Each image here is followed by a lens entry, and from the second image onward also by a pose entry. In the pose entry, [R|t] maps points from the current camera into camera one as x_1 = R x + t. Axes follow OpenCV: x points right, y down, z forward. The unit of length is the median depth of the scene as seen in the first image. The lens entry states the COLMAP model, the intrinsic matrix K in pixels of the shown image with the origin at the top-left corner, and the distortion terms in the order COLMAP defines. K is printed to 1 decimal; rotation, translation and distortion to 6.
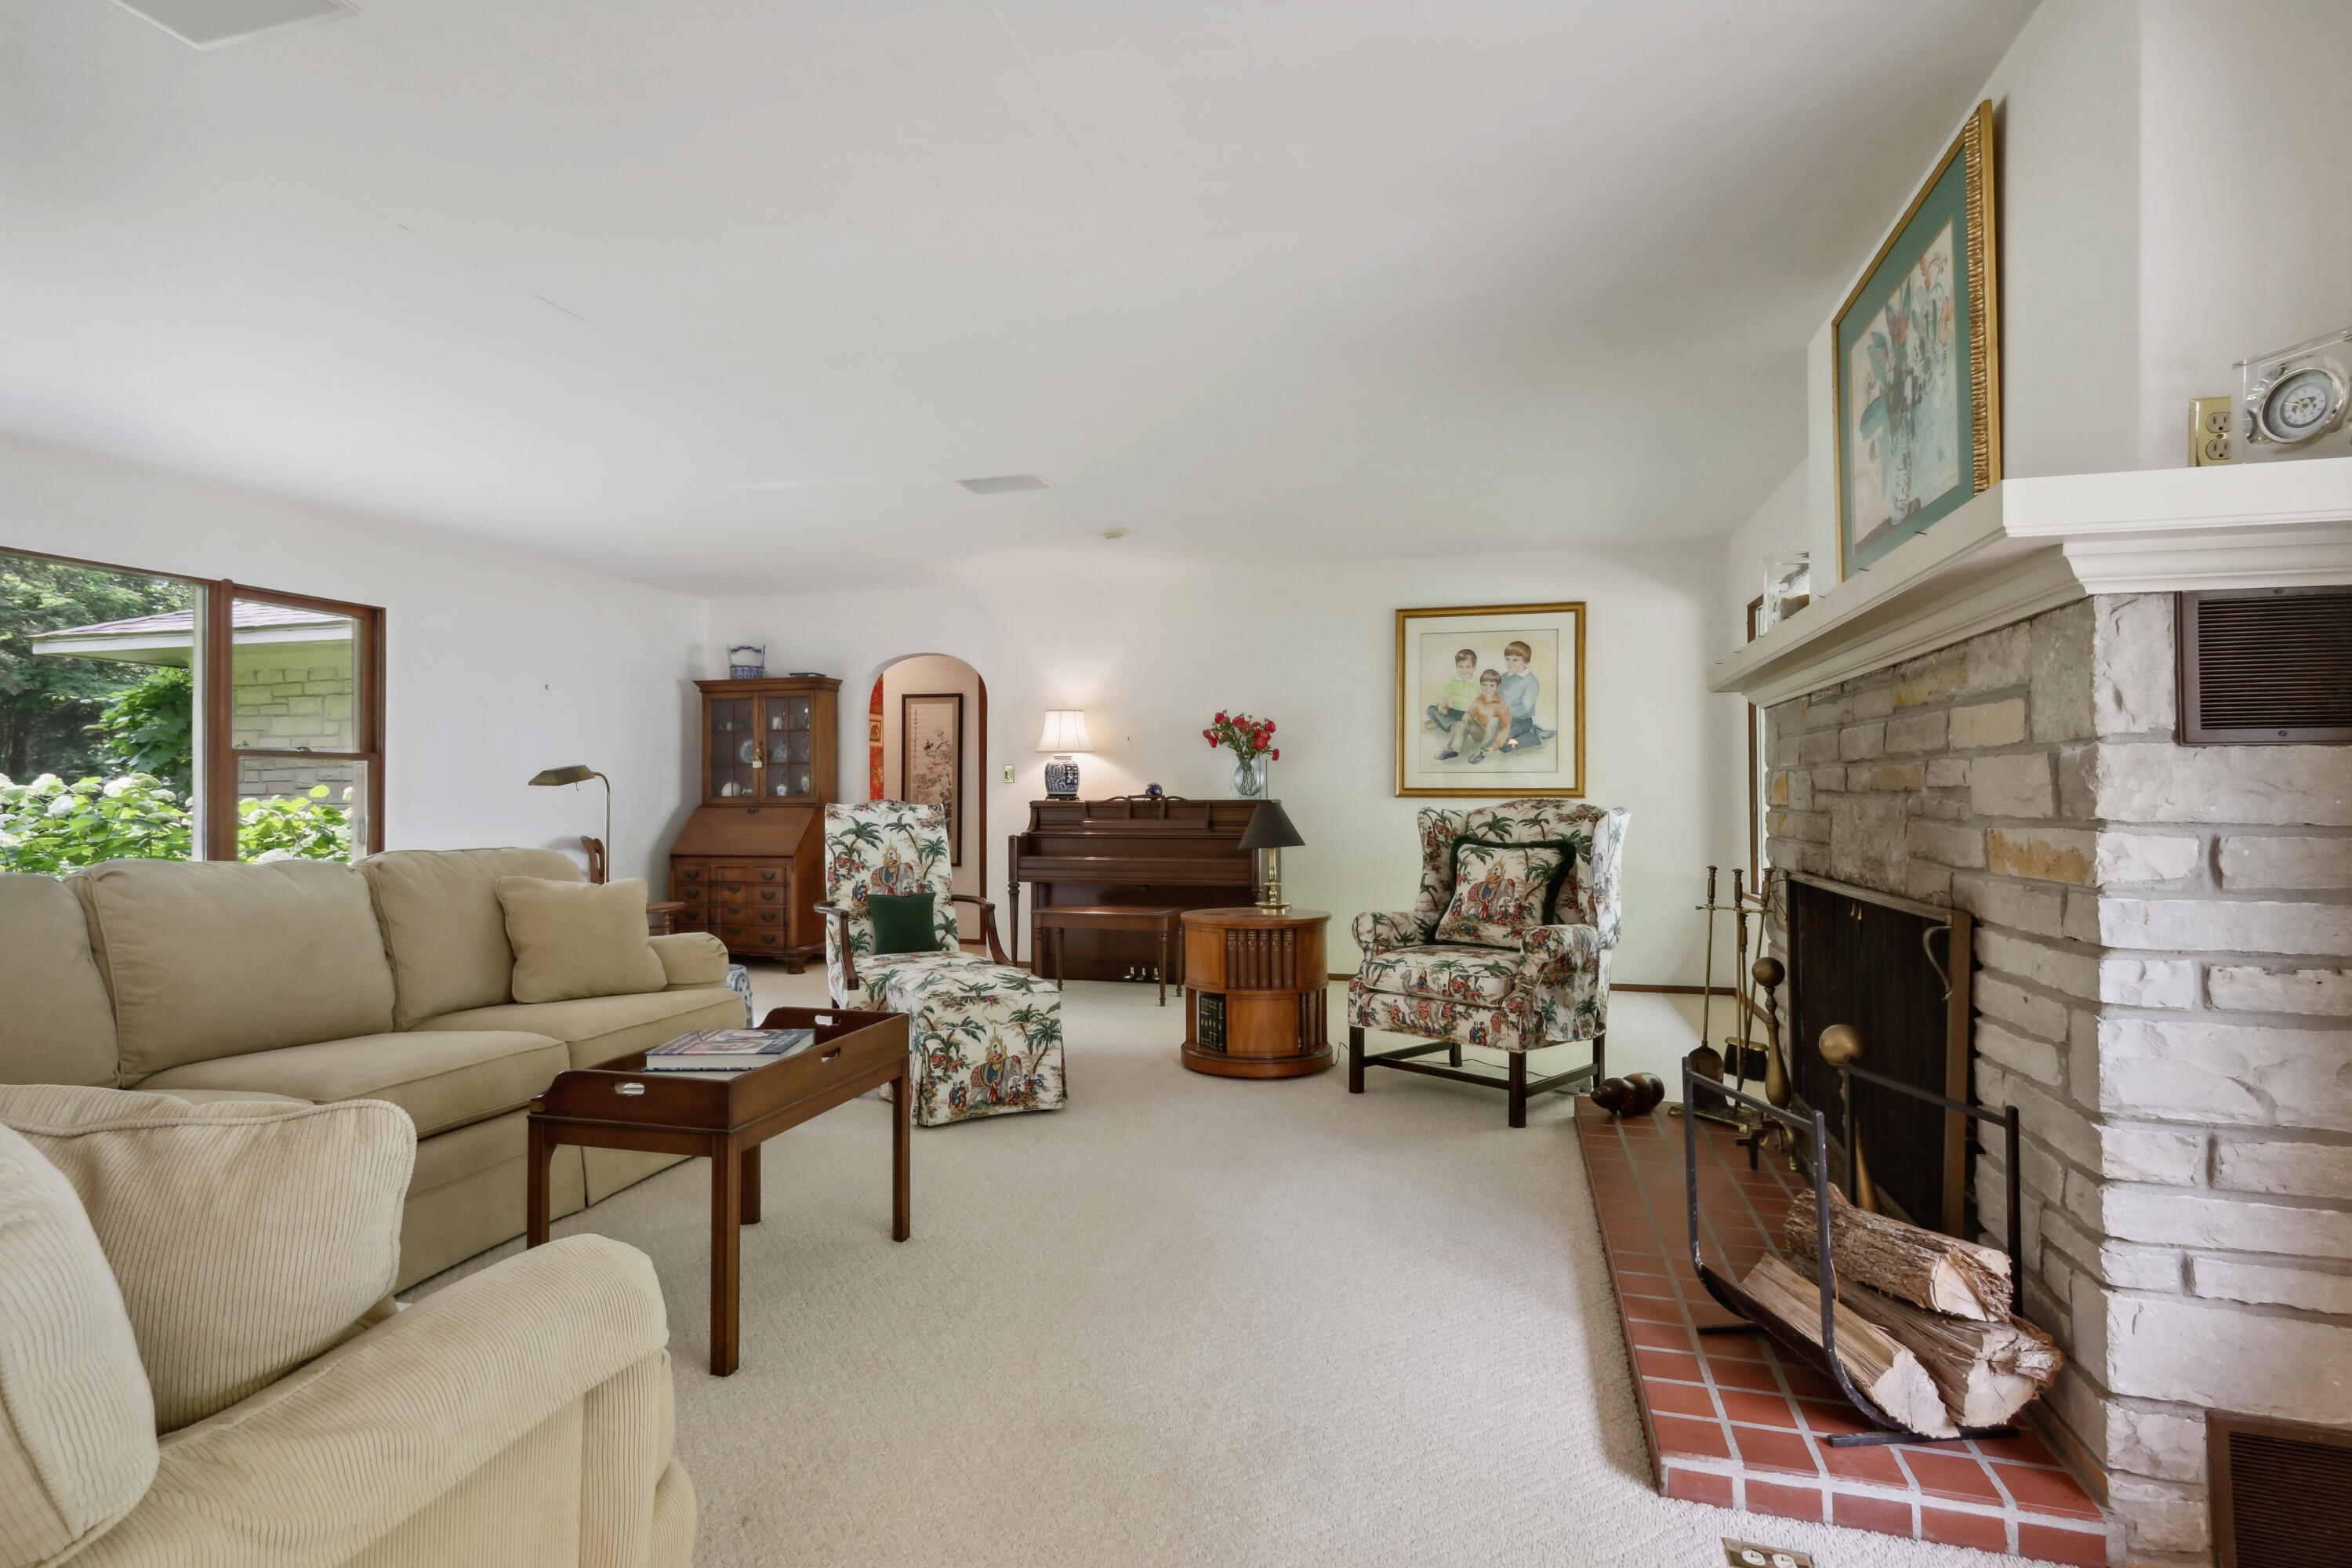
lens RADIAL K [[1165.9, 0, 1172.5], [0, 1165.9, 791.2], [0, 0, 1]] dist [-0.000332, 0.000043]
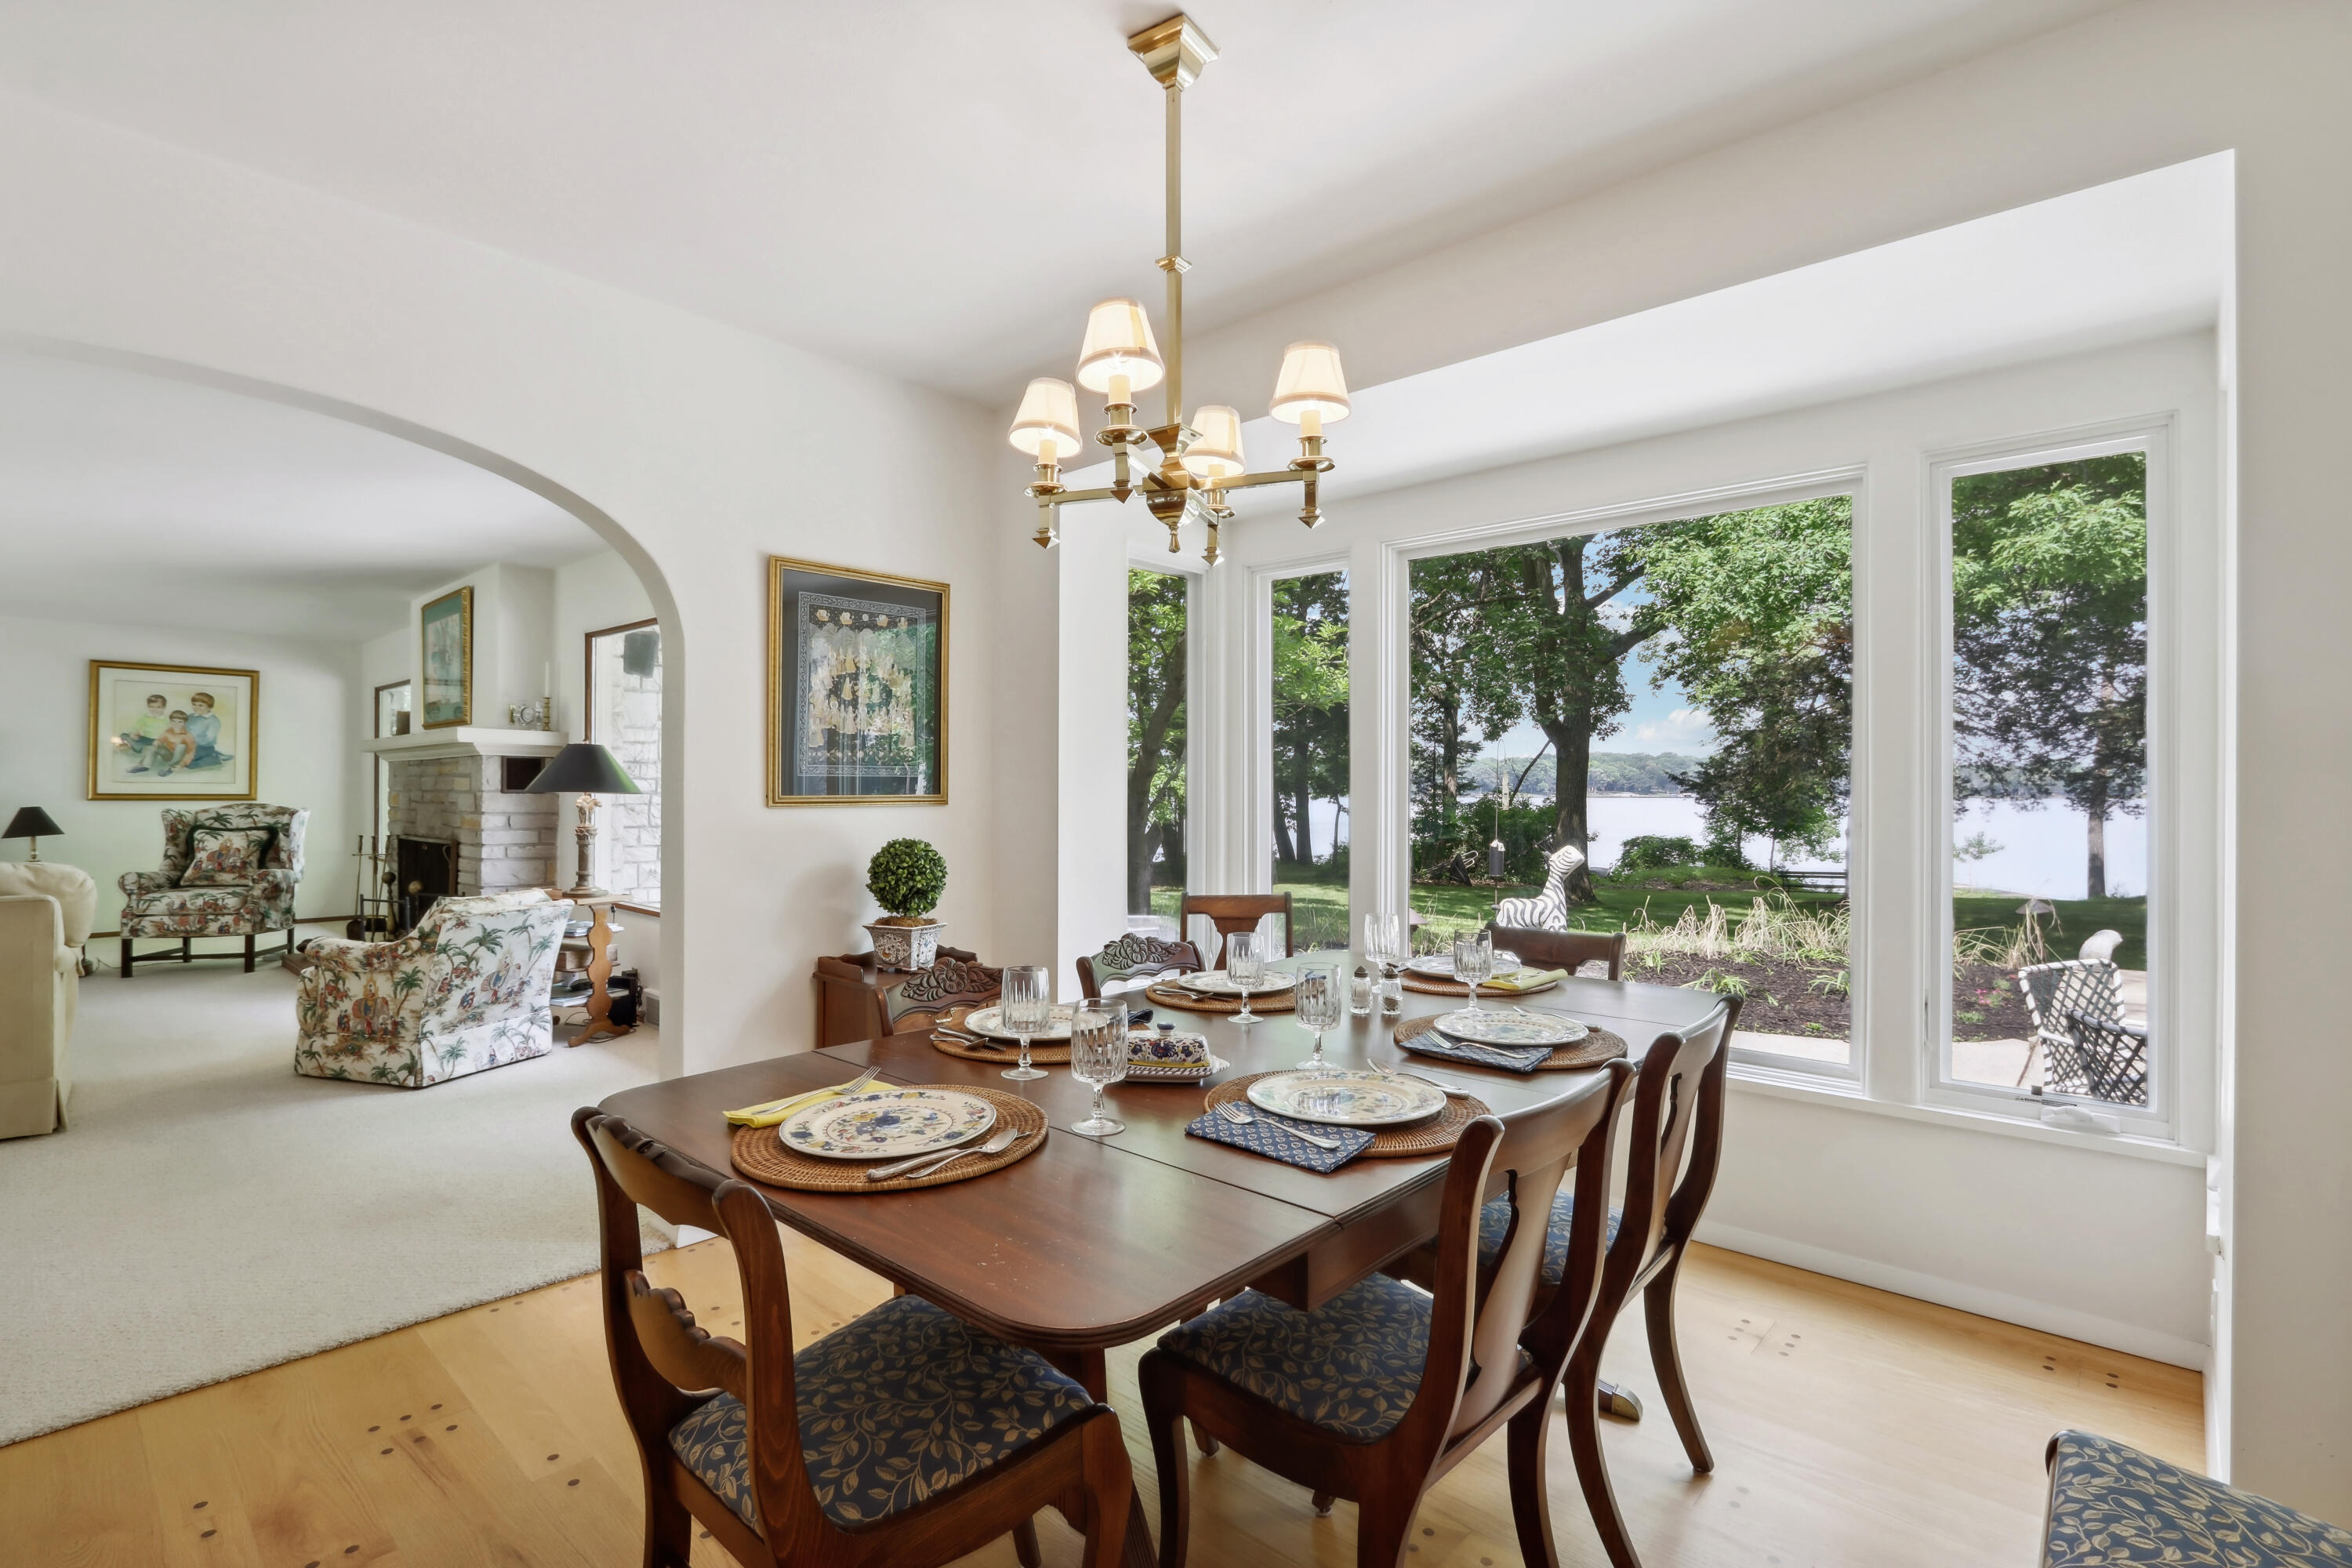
lens RADIAL K [[1085.2, 0, 1173.1], [0, 1085.2, 794.9], [0, 0, 1]] dist [-0.023065, 0.000154]
pose [[0.444677, 0.001869, 0.895689, -0.556746], [-0.009077, 0.999956, 0.002420, -0.024824], [-0.895645, -0.009206, 0.444675, -1.061319]]
